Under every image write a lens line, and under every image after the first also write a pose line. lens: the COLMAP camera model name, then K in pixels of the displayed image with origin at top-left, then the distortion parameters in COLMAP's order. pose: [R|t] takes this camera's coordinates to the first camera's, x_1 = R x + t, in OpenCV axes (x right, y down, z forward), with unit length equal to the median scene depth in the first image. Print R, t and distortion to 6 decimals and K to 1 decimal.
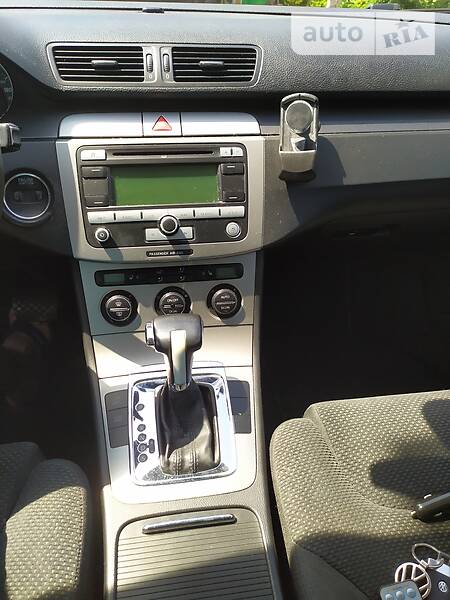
lens RADIAL K [[459.7, 0, 225.0], [0, 459.7, 300.0], [0, 0, 1]] dist [0.053639, -0.071970]
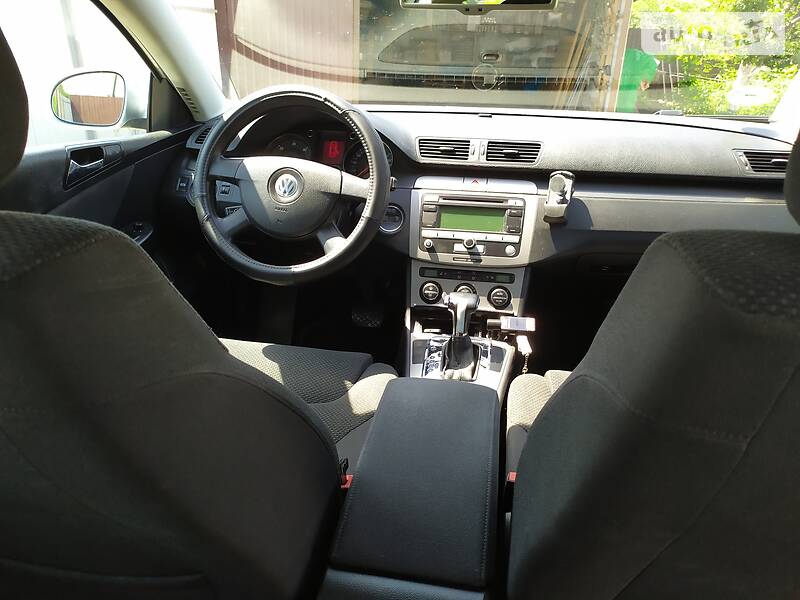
lens RADIAL K [[612.9, 0, 402.3], [0, 612.9, 301.3], [0, 0, 1]] dist [0.053639, -0.071970]
pose [[0.950871, 0.114017, -0.287828, 0.290780], [-0.173048, 0.966656, -0.188762, 0.472715], [0.256708, 0.229296, 0.938895, -1.006599]]
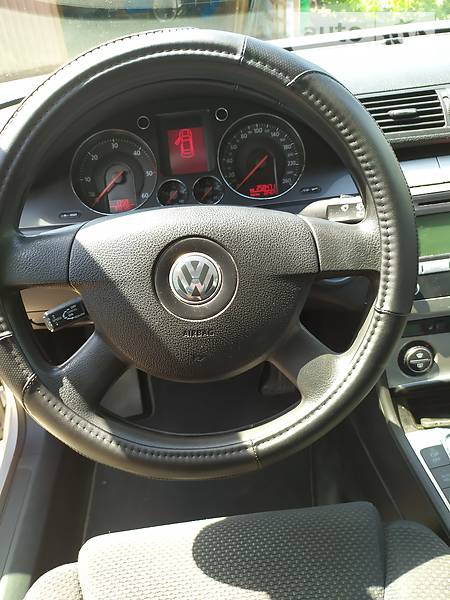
lens RADIAL K [[459.7, 0, 225.0], [0, 459.7, 300.0], [0, 0, 1]] dist [0.053639, -0.071970]
pose [[0.992603, -0.067085, -0.101183, -0.542954], [0.068421, 0.997609, 0.009786, -0.148564], [0.100285, -0.016637, 0.994820, -0.010313]]
